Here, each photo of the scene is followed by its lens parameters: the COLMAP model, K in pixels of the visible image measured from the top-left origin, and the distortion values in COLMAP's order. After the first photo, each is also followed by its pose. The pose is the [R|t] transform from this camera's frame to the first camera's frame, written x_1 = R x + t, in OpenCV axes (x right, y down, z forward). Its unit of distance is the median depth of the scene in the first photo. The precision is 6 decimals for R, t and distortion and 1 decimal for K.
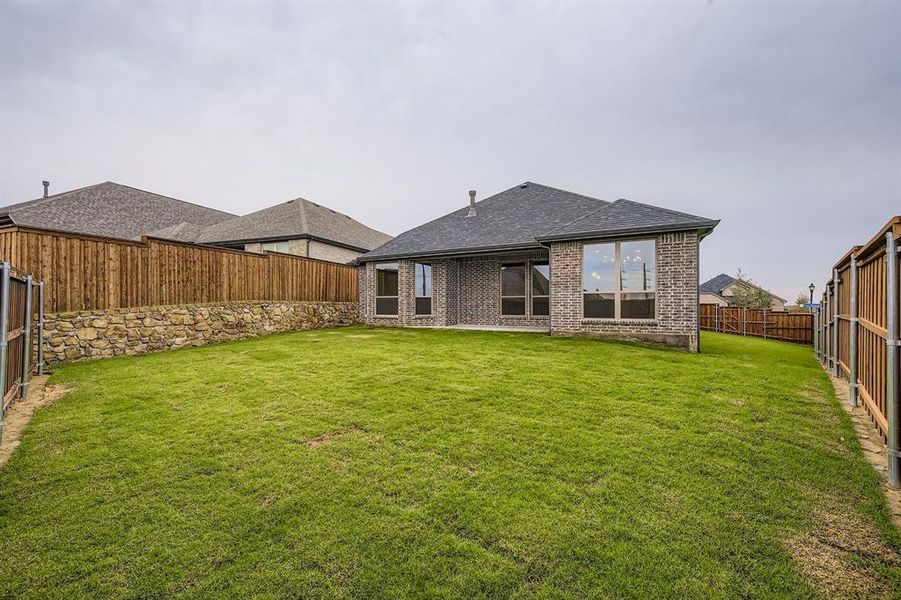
lens RADIAL K [[359.2, 0, 447.6], [0, 359.2, 307.8], [0, 0, 1]] dist [0.009802, -0.000116]
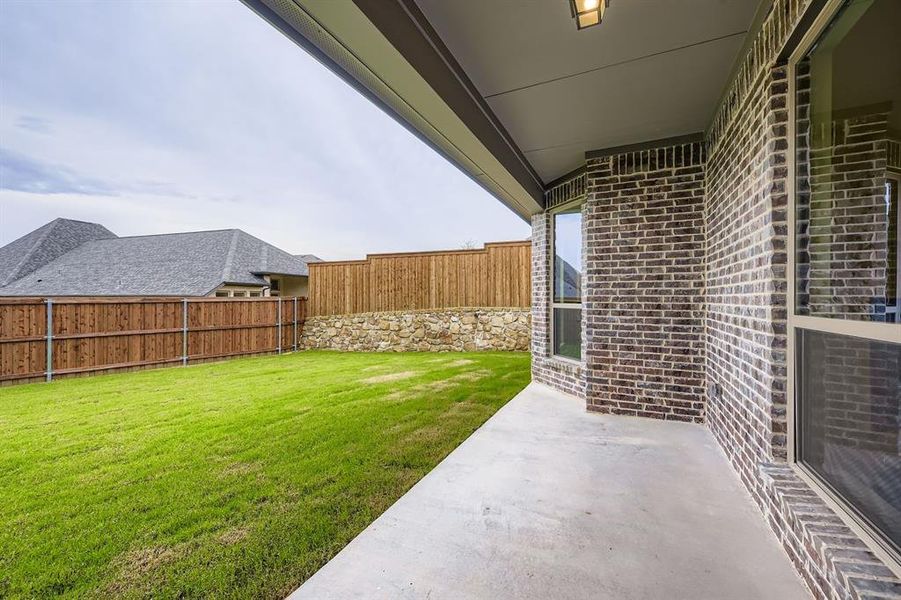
lens RADIAL K [[359.2, 0, 447.6], [0, 359.2, 307.8], [0, 0, 1]] dist [0.009802, -0.000116]
pose [[0.050121, 0.025222, -0.998425, 0.334733], [-0.006311, 0.999669, 0.024936, -0.045929], [0.998723, 0.005052, 0.050264, 1.071288]]
